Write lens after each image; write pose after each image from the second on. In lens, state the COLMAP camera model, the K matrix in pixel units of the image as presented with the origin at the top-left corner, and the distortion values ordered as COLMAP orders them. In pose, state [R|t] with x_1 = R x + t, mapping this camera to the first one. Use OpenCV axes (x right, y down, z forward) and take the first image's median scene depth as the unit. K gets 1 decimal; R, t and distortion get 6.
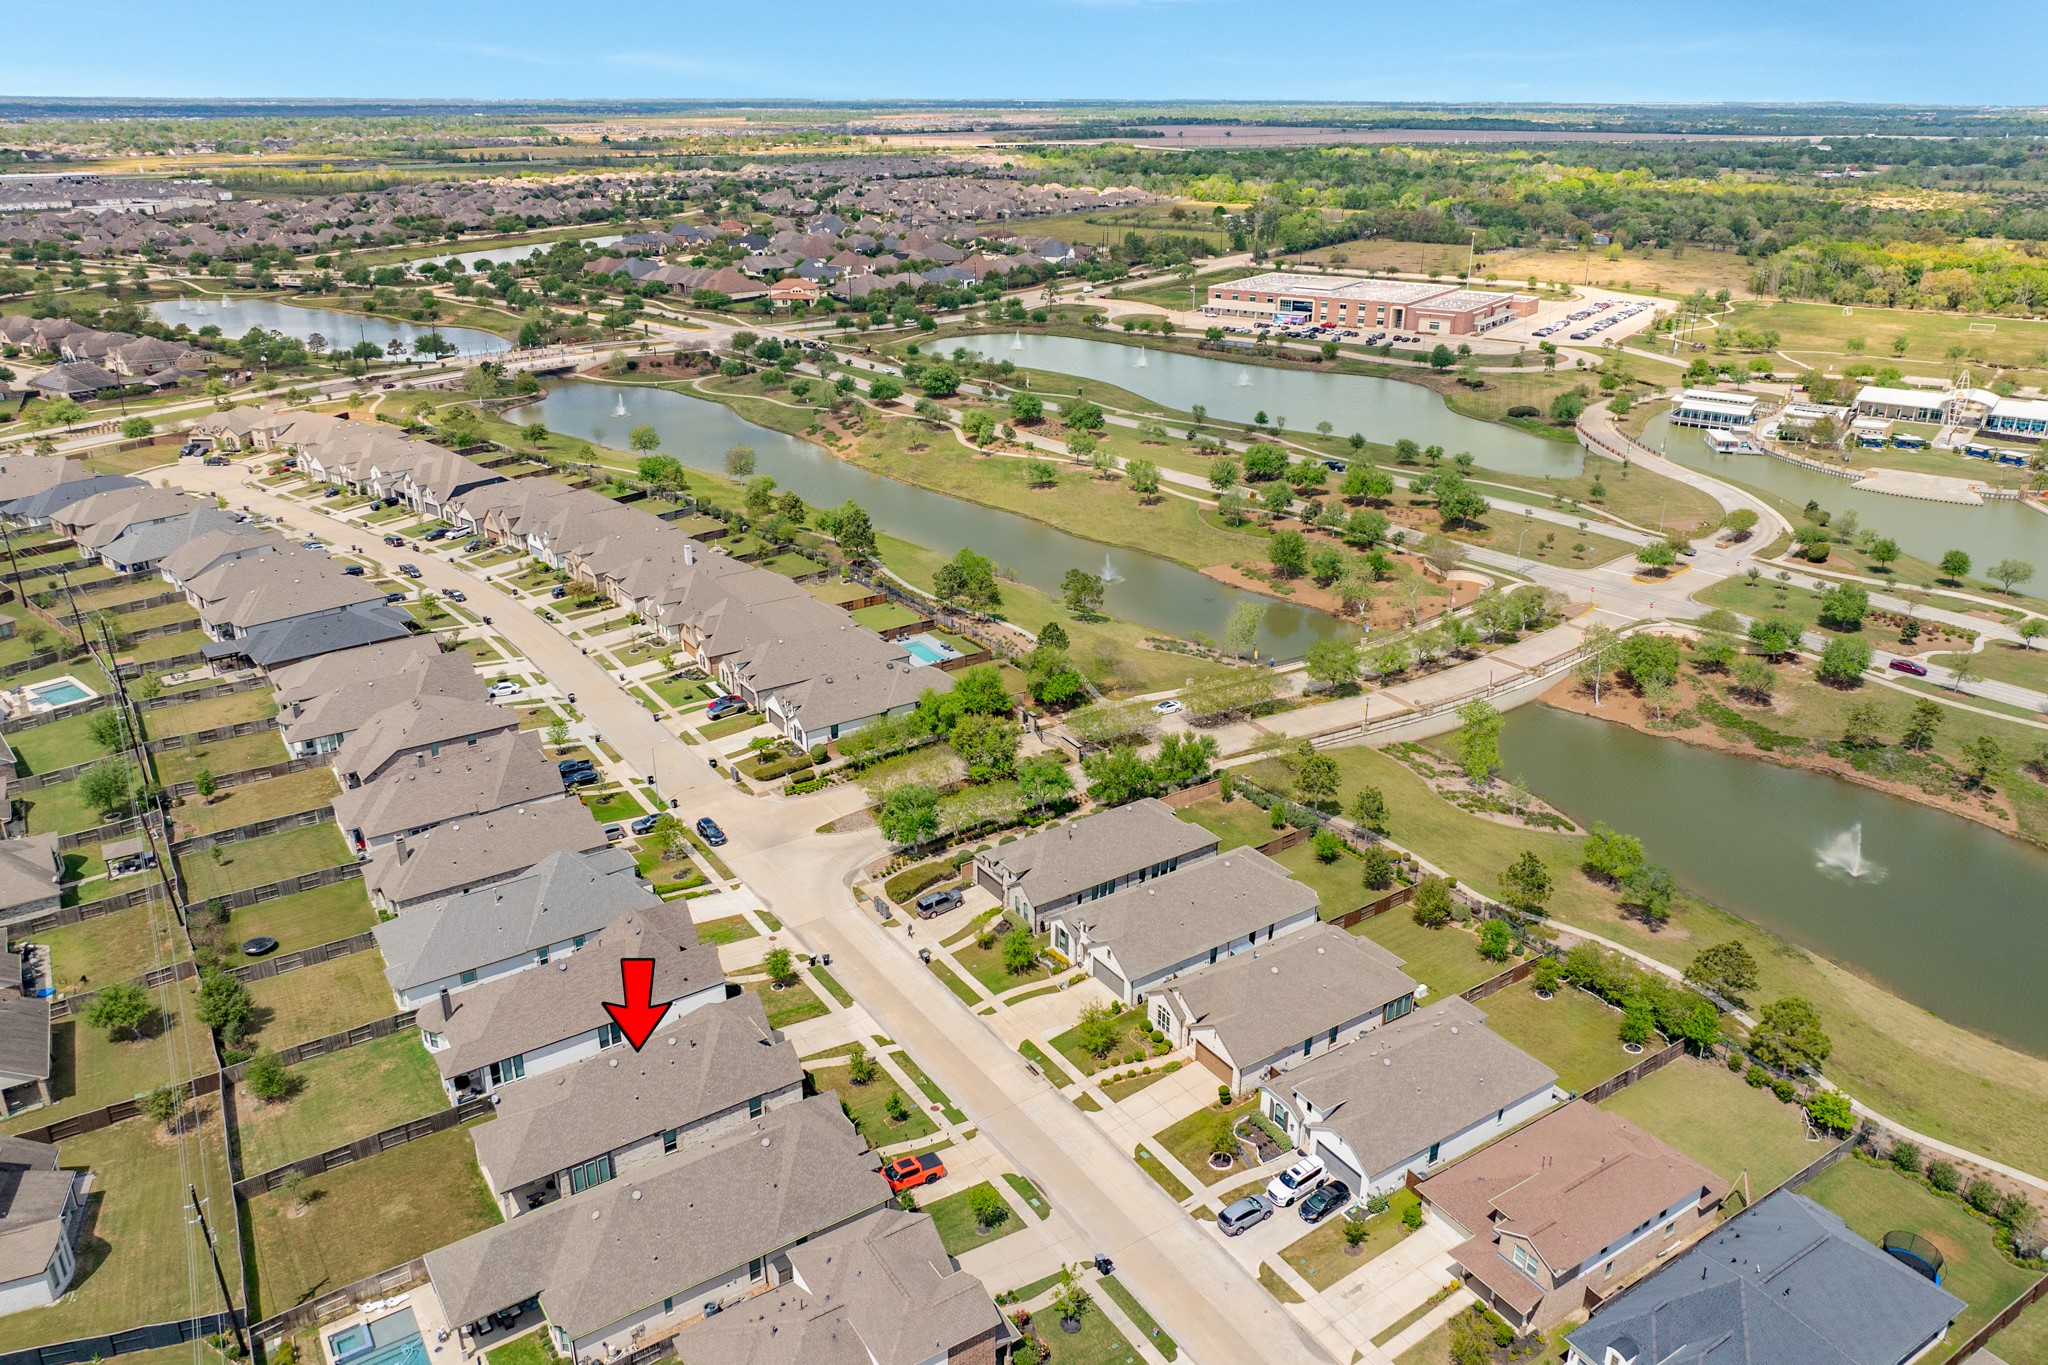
lens RADIAL K [[1416.0, 0, 1024.0], [0, 1416.0, 682.5], [0, 0, 1]] dist [0.002934, -0.001263]
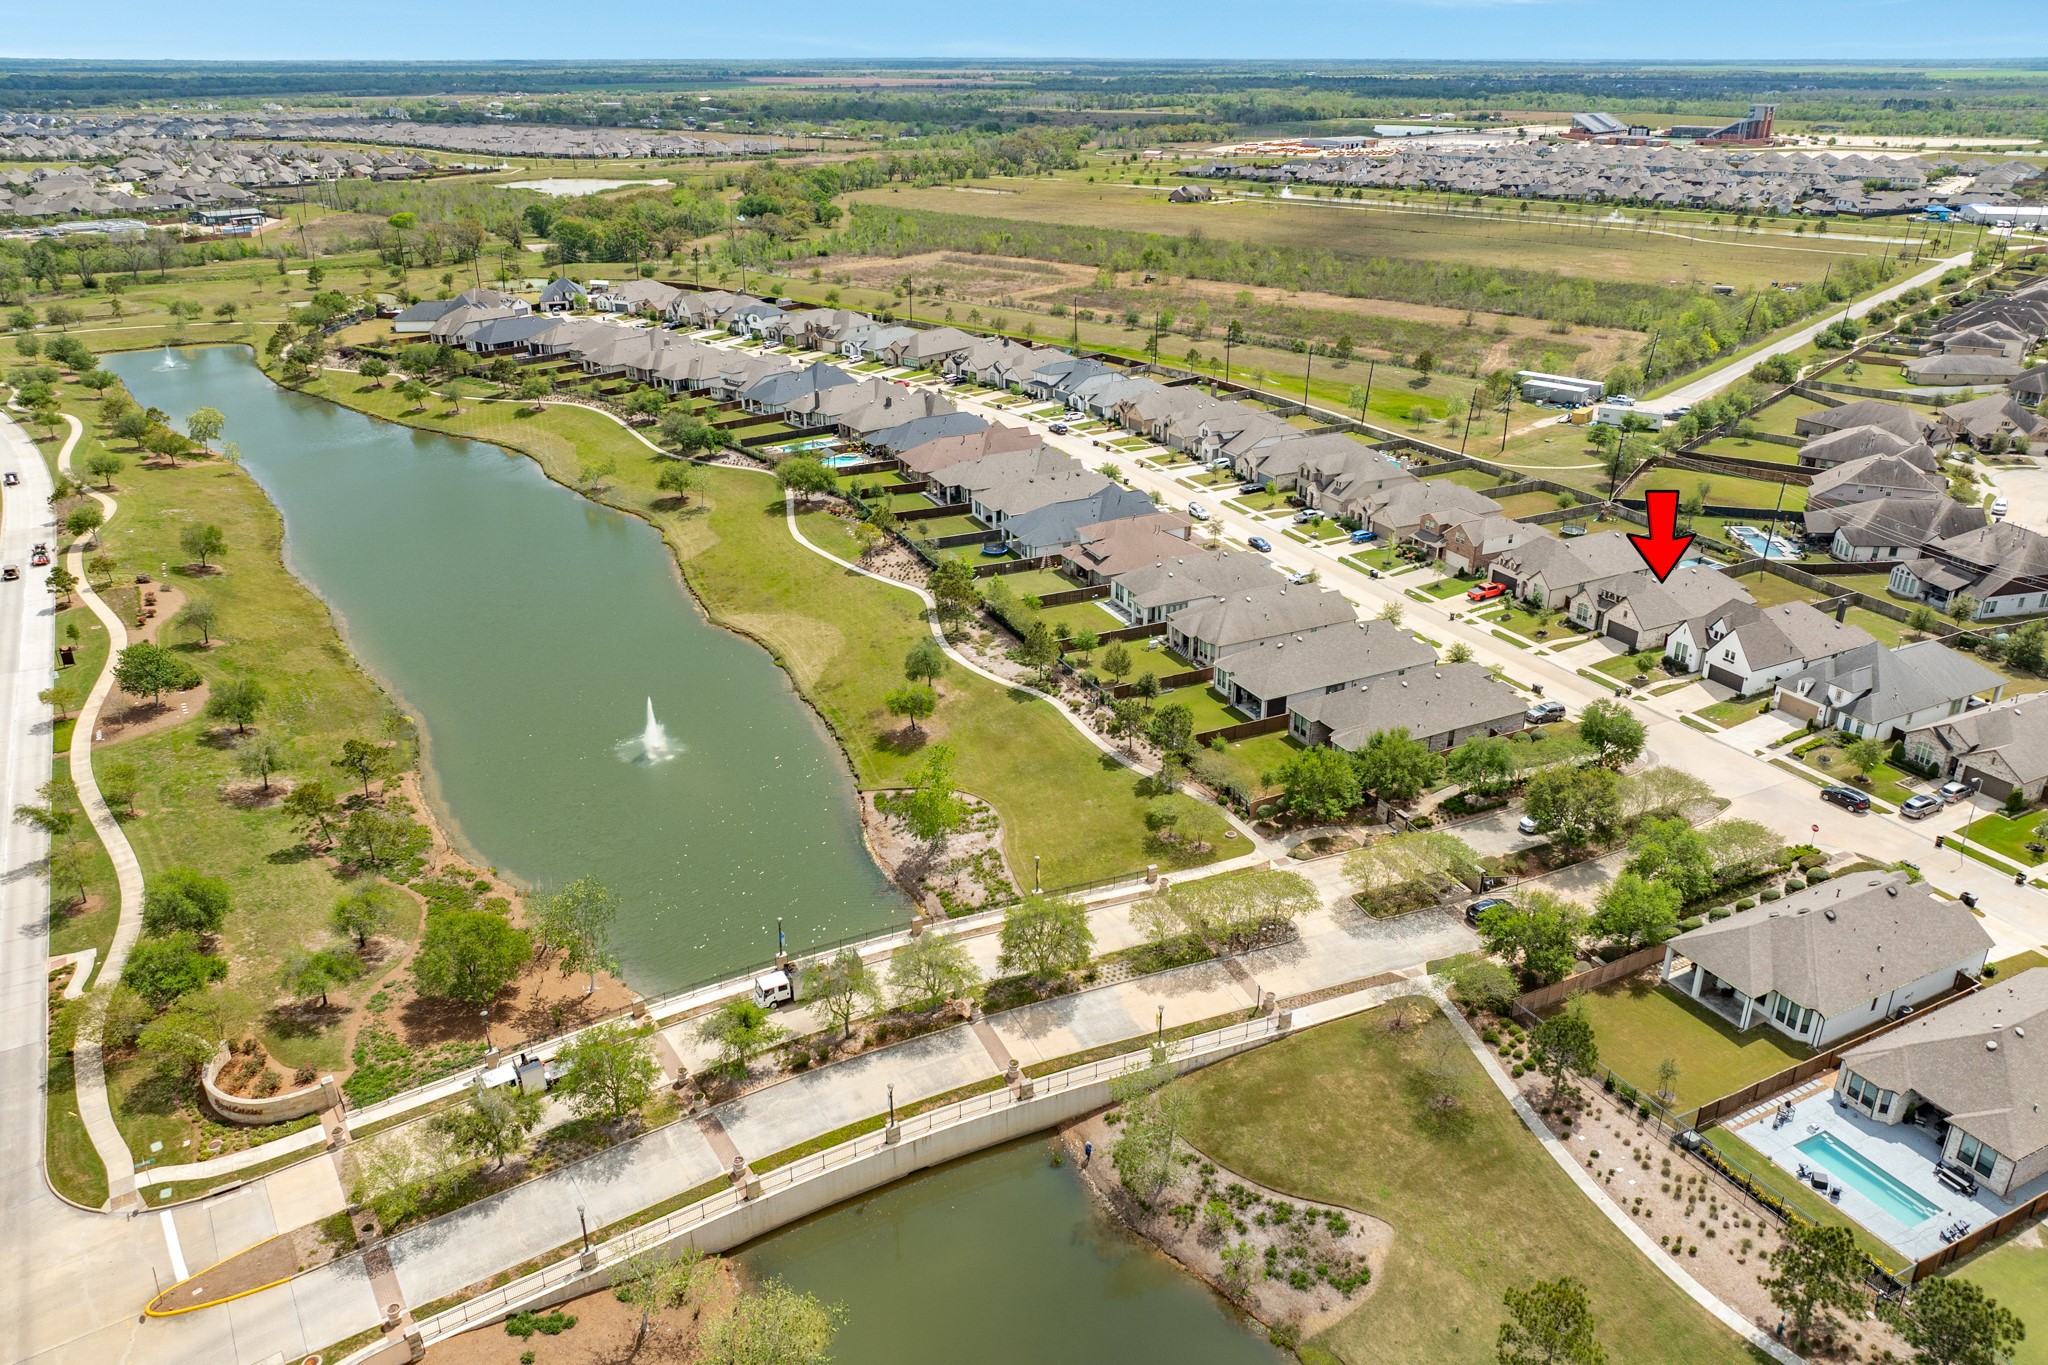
lens RADIAL K [[1416.0, 0, 1024.0], [0, 1416.0, 682.5], [0, 0, 1]] dist [0.002934, -0.001263]
pose [[-0.990857, -0.063059, 0.119274, 0.157550], [0.043486, 0.687603, 0.724783, -0.513587], [-0.127718, 0.723343, -0.678574, 1.337567]]
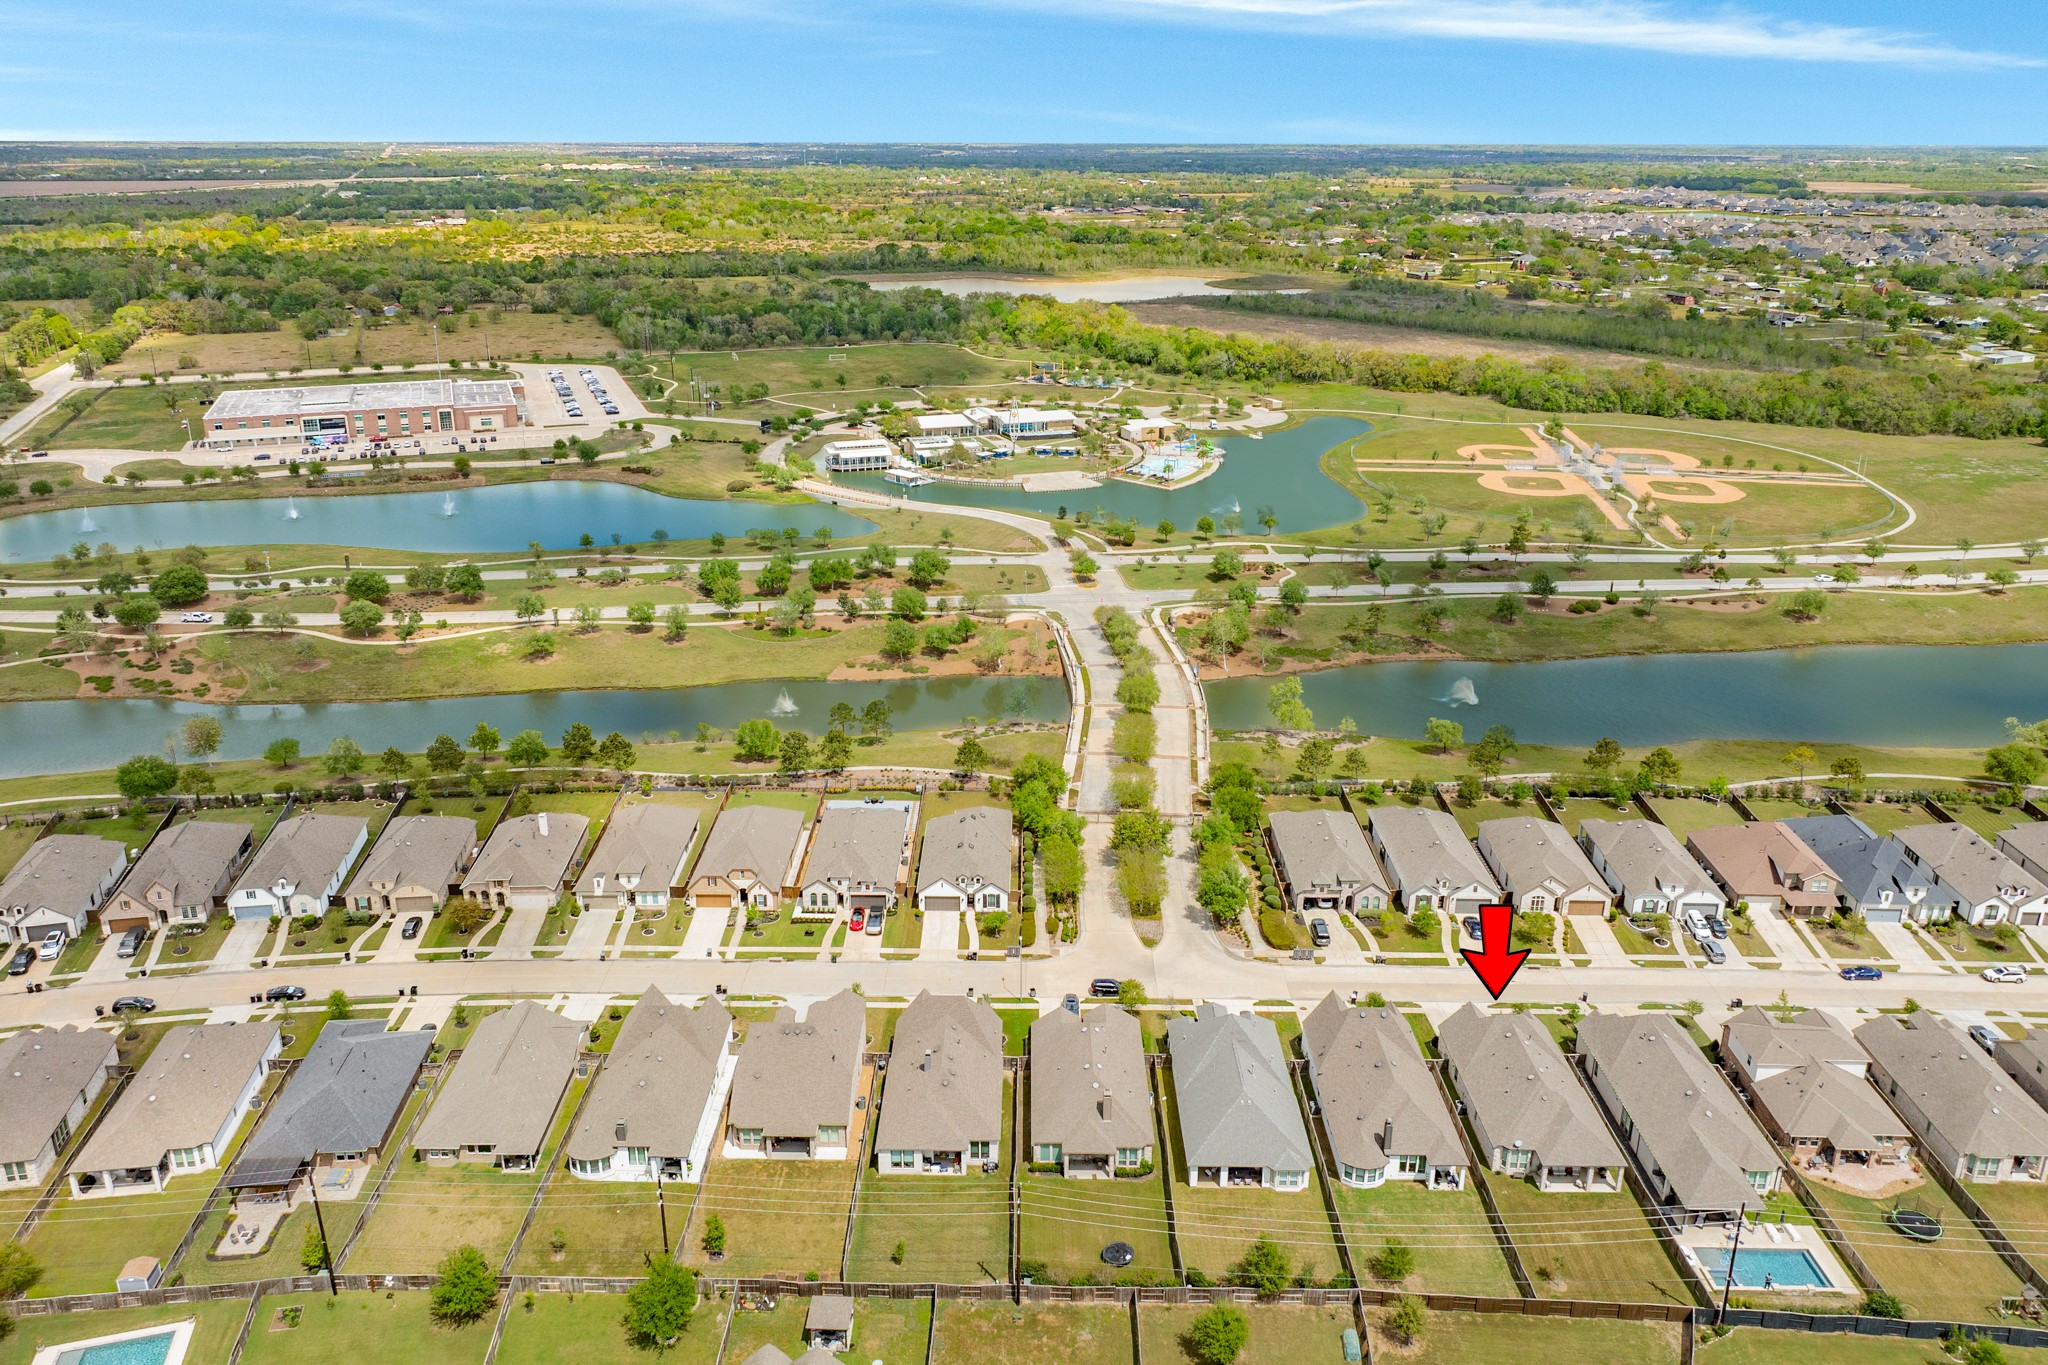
lens RADIAL K [[1416.0, 0, 1024.0], [0, 1416.0, 682.5], [0, 0, 1]] dist [0.002934, -0.001263]
pose [[0.577721, -0.296598, 0.760440, -0.827139], [0.314330, 0.940634, 0.128077, -0.225201], [-0.753283, 0.165037, 0.636654, 0.252463]]
